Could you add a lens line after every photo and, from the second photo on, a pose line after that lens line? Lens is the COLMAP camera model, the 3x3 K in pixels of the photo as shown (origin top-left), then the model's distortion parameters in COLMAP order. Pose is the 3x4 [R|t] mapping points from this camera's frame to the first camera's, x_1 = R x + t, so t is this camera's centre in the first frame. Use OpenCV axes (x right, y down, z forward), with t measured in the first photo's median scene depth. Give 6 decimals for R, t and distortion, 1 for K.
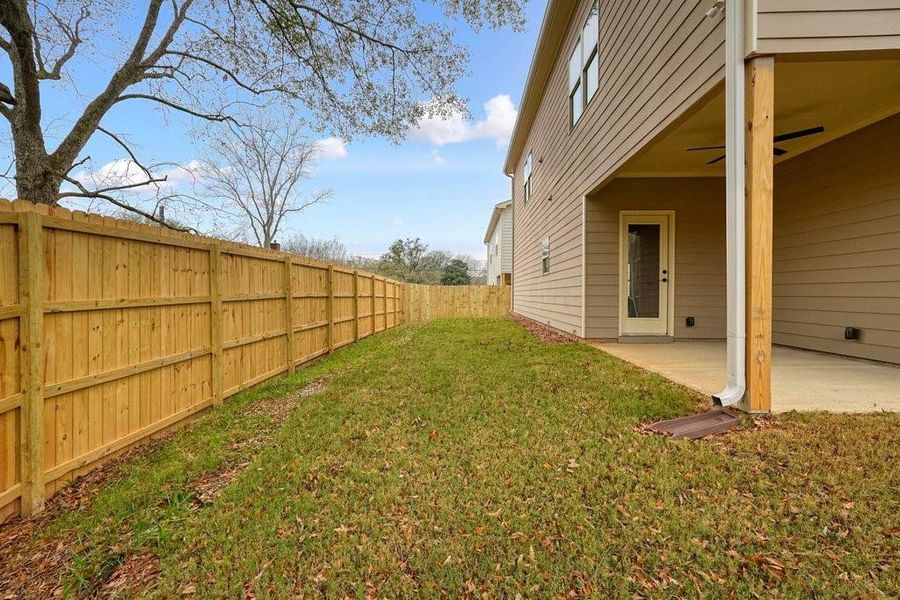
lens RADIAL K [[392.4, 0, 450.0], [0, 392.4, 300.0], [0, 0, 1]] dist [-0.003546, -0.000205]
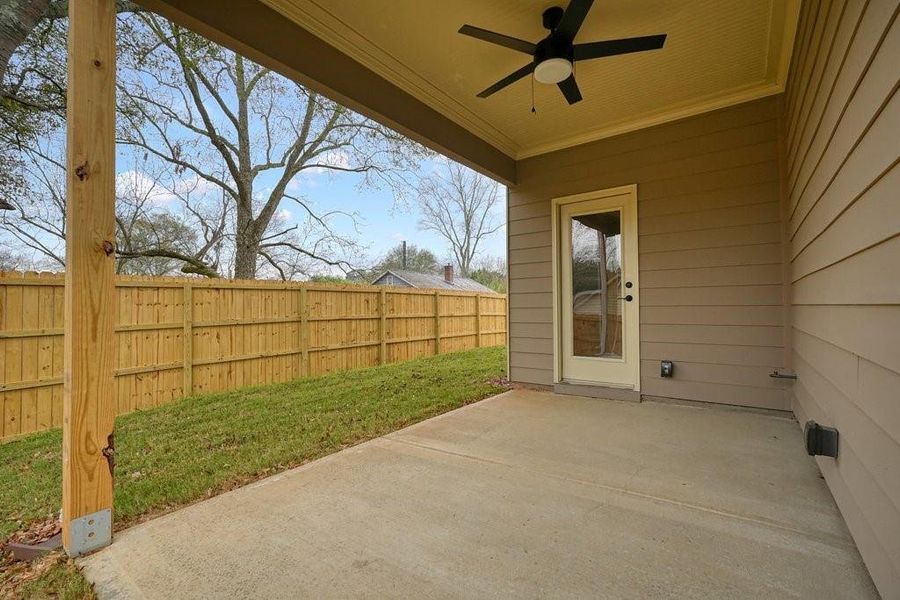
lens RADIAL K [[392.4, 0, 450.0], [0, 392.4, 300.0], [0, 0, 1]] dist [-0.003546, -0.000205]
pose [[0.829855, -0.023755, -0.557473, 0.659292], [0.004286, 0.999335, -0.036203, -0.026900], [0.557962, 0.027654, 0.829405, 0.331025]]
